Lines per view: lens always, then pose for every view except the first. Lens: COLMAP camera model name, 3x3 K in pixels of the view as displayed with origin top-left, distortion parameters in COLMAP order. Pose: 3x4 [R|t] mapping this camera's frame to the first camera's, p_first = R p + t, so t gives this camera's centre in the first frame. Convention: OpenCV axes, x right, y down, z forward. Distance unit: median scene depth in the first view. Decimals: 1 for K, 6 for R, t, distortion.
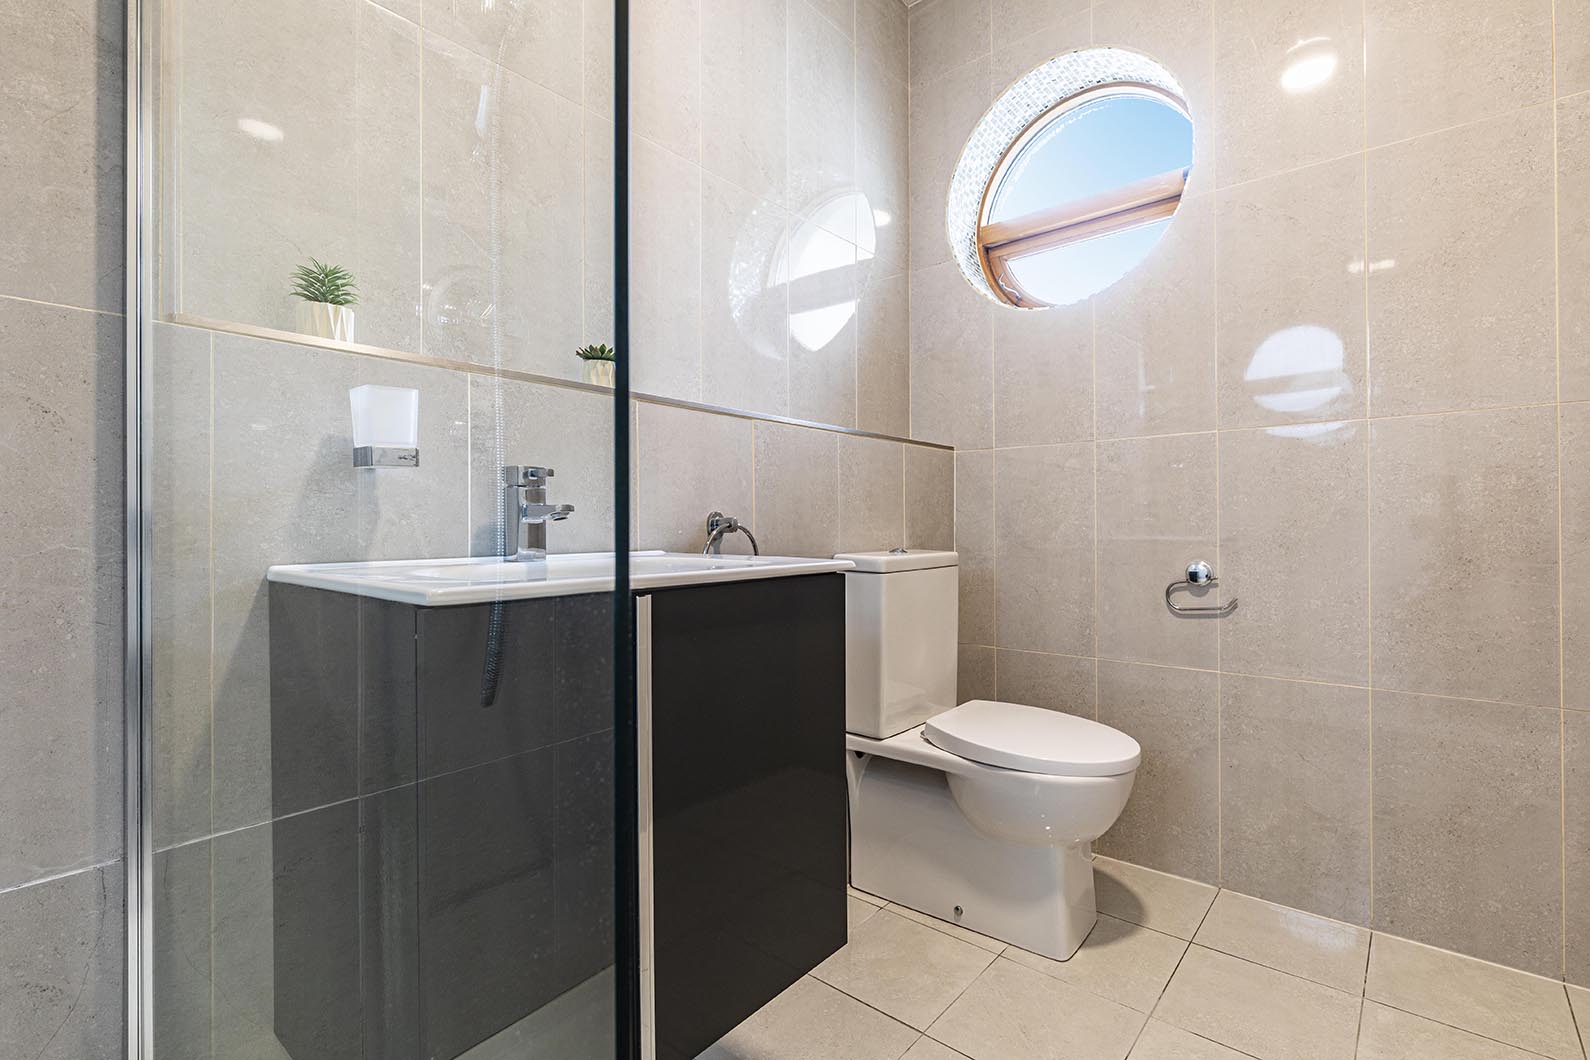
lens RADIAL K [[694.4, 0, 794.2], [0, 694.4, 524.4], [0, 0, 1]] dist [-0.002510, -0.000756]
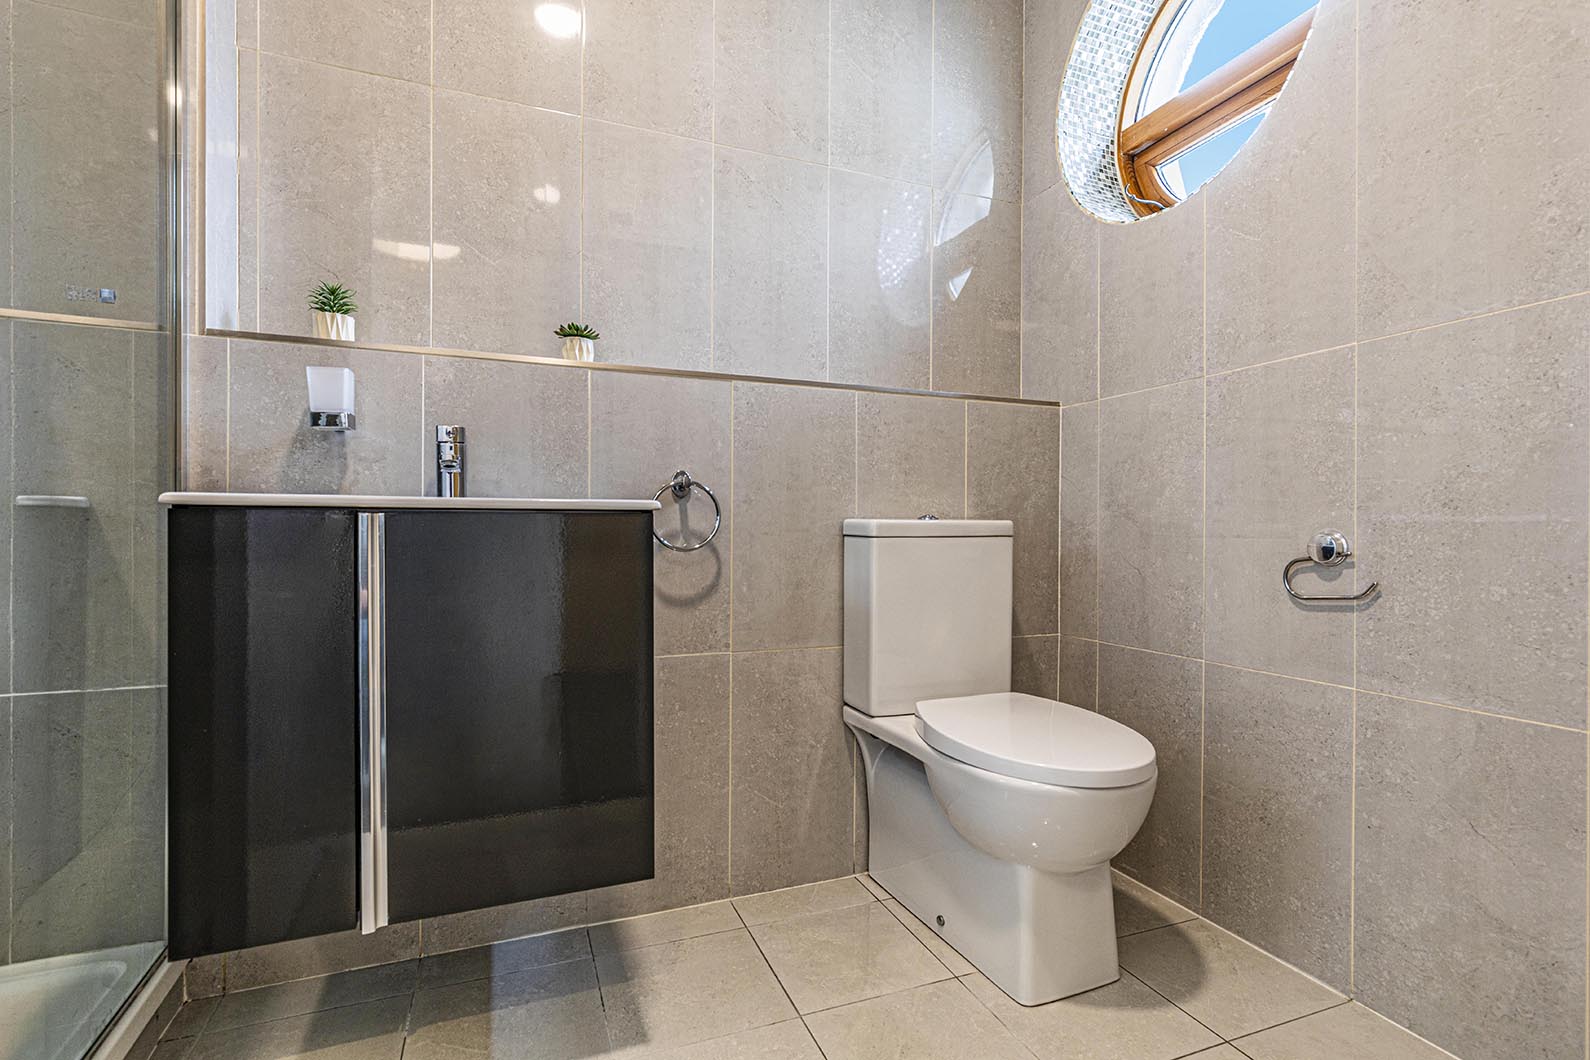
lens RADIAL K [[714.9, 0, 795.0], [0, 714.9, 530.0], [0, 0, 1]] dist [0.002225, -0.000080]
pose [[0.885343, 0.008833, -0.464855, 0.399078], [-0.006849, 0.999959, 0.005958, 0.046791], [0.464889, -0.002091, 0.885367, 0.091434]]
